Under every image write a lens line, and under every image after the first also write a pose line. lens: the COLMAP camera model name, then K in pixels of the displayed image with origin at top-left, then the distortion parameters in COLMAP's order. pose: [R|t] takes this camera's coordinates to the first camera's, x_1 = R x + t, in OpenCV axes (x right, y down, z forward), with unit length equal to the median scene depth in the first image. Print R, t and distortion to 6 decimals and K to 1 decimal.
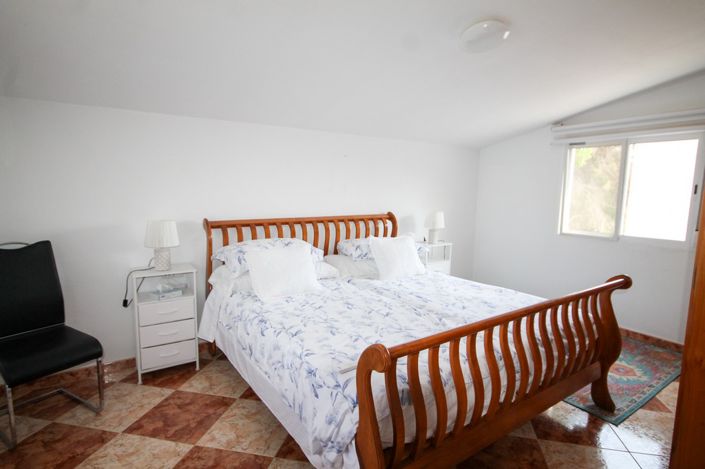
lens RADIAL K [[365.4, 0, 352.4], [0, 365.4, 235.7], [0, 0, 1]] dist [0.010427, 0.001148]
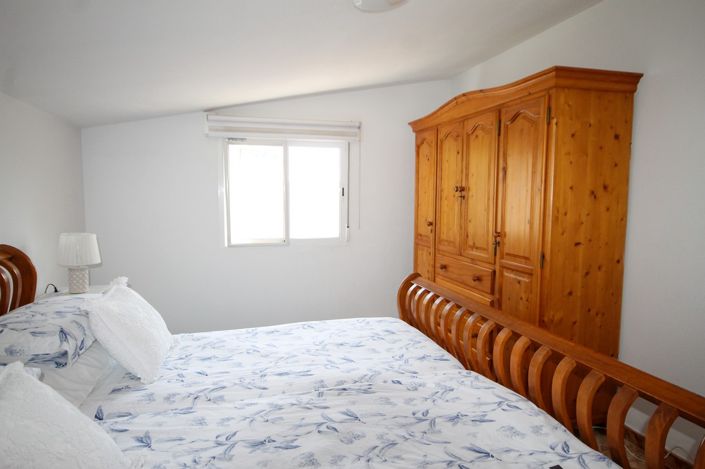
lens RADIAL K [[445.6, 0, 352.4], [0, 445.6, 232.6], [0, 0, 1]] dist [-0.000076, 0.000576]
pose [[0.309995, -0.096074, 0.945871, -0.375048], [0.127054, 0.990144, 0.058931, -0.074852], [-0.942210, 0.101909, 0.319147, 0.532152]]
